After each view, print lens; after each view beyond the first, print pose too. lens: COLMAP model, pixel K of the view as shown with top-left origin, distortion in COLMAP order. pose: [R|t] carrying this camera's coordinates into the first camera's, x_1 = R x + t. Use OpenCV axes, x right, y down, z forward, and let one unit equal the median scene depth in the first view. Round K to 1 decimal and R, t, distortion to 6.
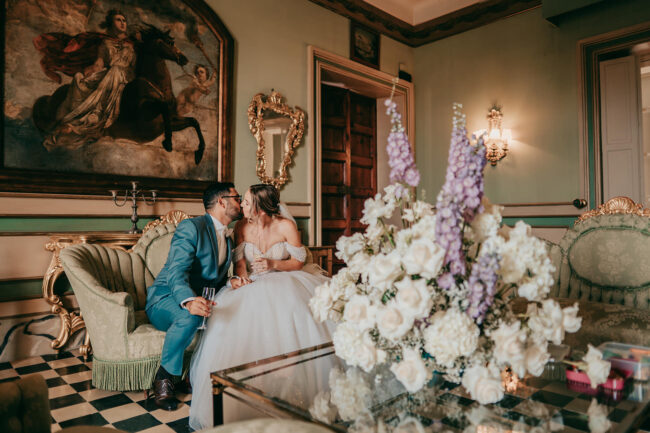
lens RADIAL K [[479.6, 0, 328.7], [0, 479.6, 206.0], [0, 0, 1]] dist [-0.037699, 0.005897]
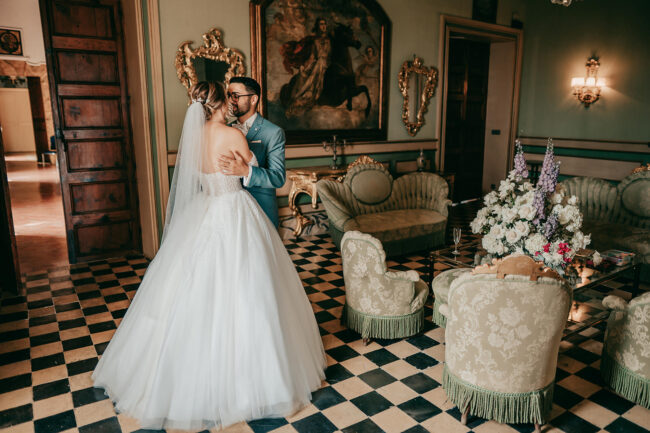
lens RADIAL K [[479.6, 0, 328.7], [0, 479.6, 206.0], [0, 0, 1]] dist [-0.037699, 0.005897]
pose [[0.983986, 0.041586, -0.173326, -0.146387], [-0.002363, 0.975360, 0.220607, -0.175222], [0.178230, -0.216664, 0.959839, -0.581835]]
